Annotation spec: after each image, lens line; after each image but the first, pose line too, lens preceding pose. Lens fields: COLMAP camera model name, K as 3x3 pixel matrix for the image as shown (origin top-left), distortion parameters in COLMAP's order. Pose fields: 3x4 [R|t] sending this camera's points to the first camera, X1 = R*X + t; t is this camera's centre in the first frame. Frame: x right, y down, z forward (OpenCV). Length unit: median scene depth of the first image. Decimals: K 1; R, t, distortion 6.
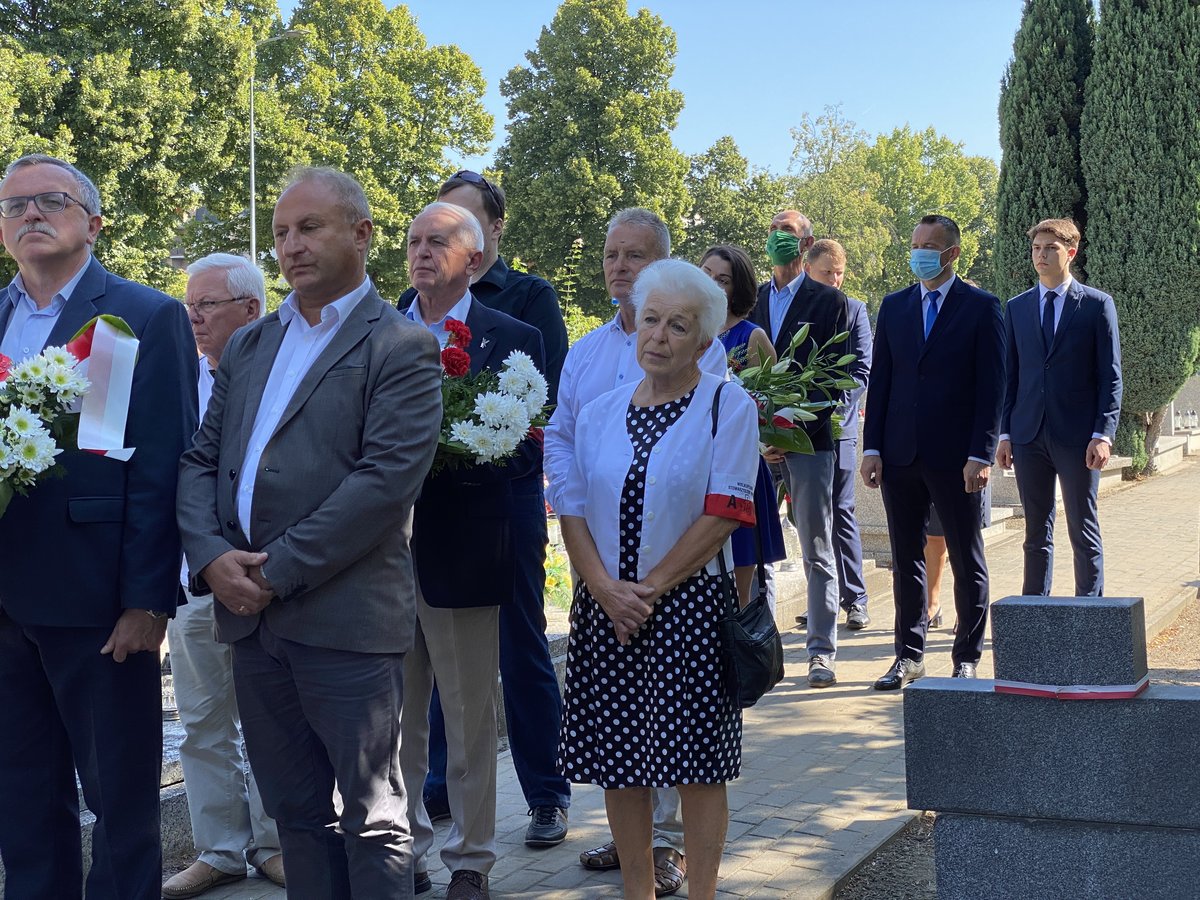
lens RADIAL K [[1787.8, 0, 646.5], [0, 1787.8, 393.3], [0, 0, 1]] dist [0.091064, 0.000000]
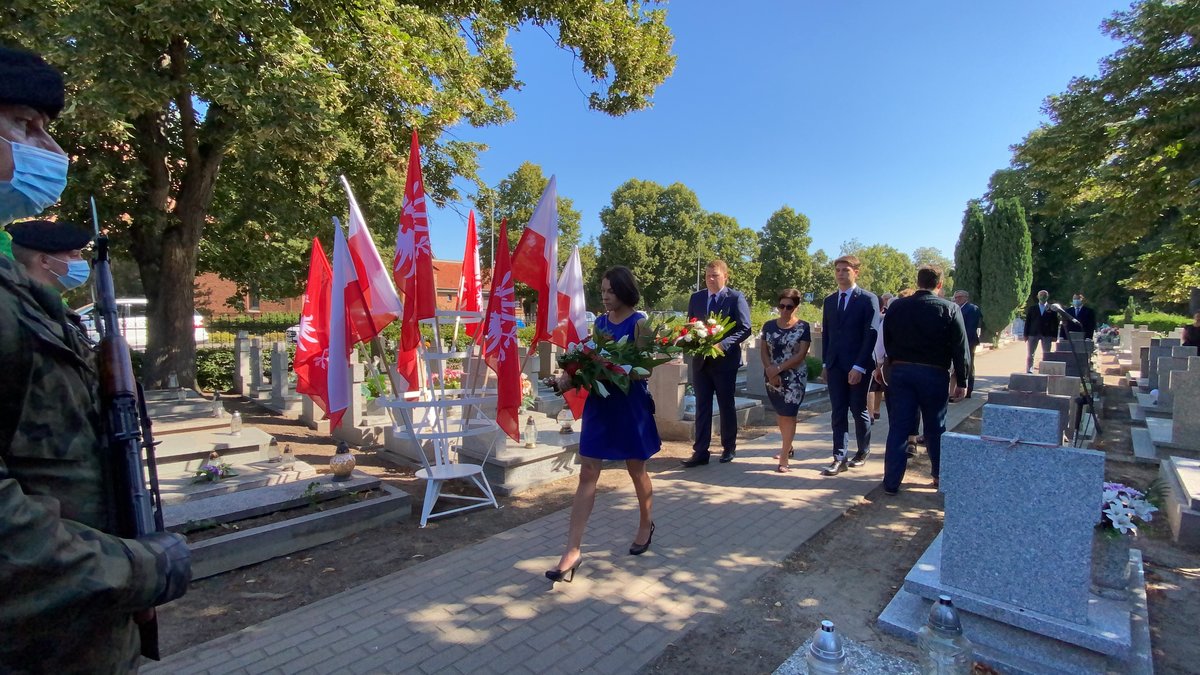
lens RADIAL K [[557.6, 0, 590.8], [0, 557.6, 331.8], [0, 0, 1]] dist [-0.011913, -0.006363]
pose [[0.952771, 0.019108, -0.303087, -0.081430], [-0.016194, 0.999795, 0.012125, 0.005831], [0.303256, -0.006644, 0.952886, -0.183788]]
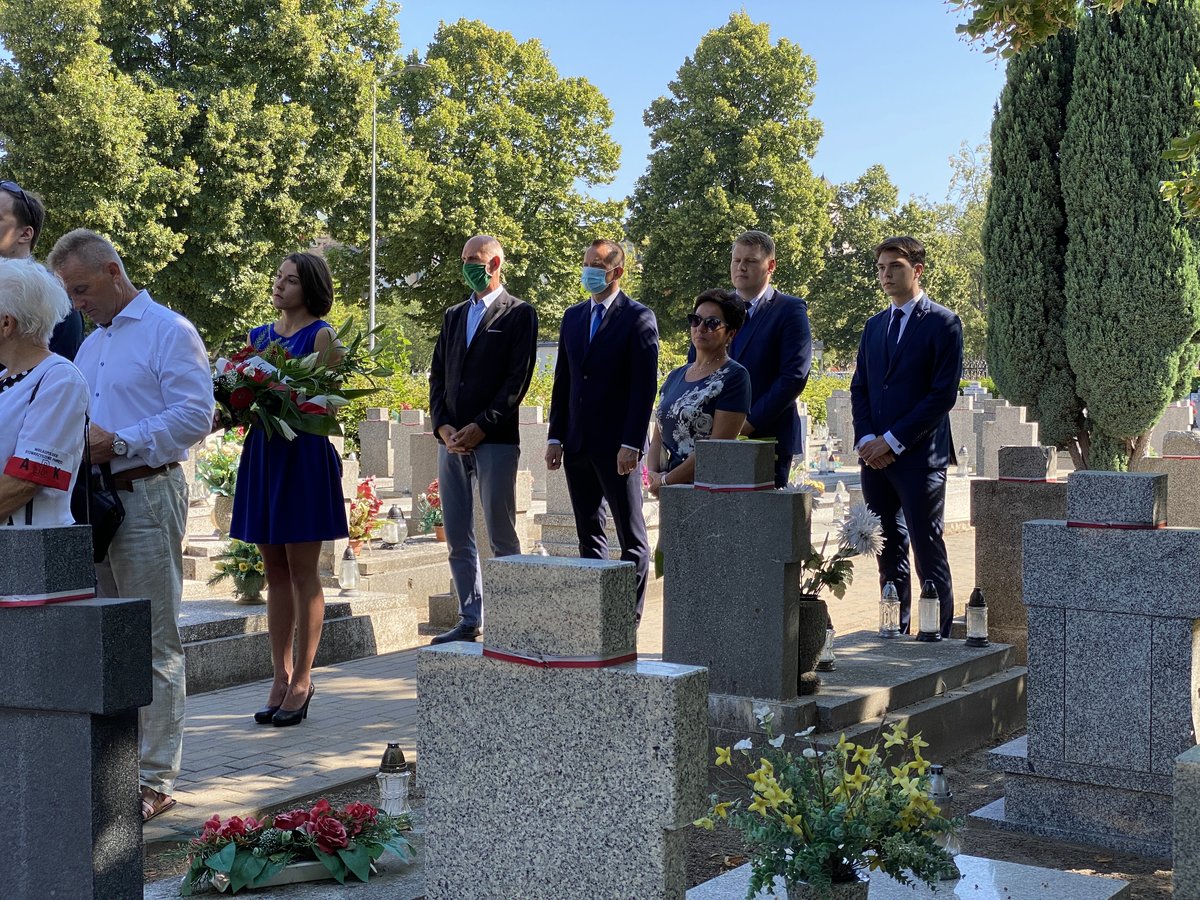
lens RADIAL K [[1787.8, 0, 646.0], [0, 1787.8, 416.3], [0, 0, 1]] dist [0.091064, 0.000000]
pose [[0.993012, 0.012786, -0.117319, 0.062258], [-0.013284, 0.999906, -0.003462, 0.003060], [0.117264, 0.004996, 0.993088, -0.012441]]
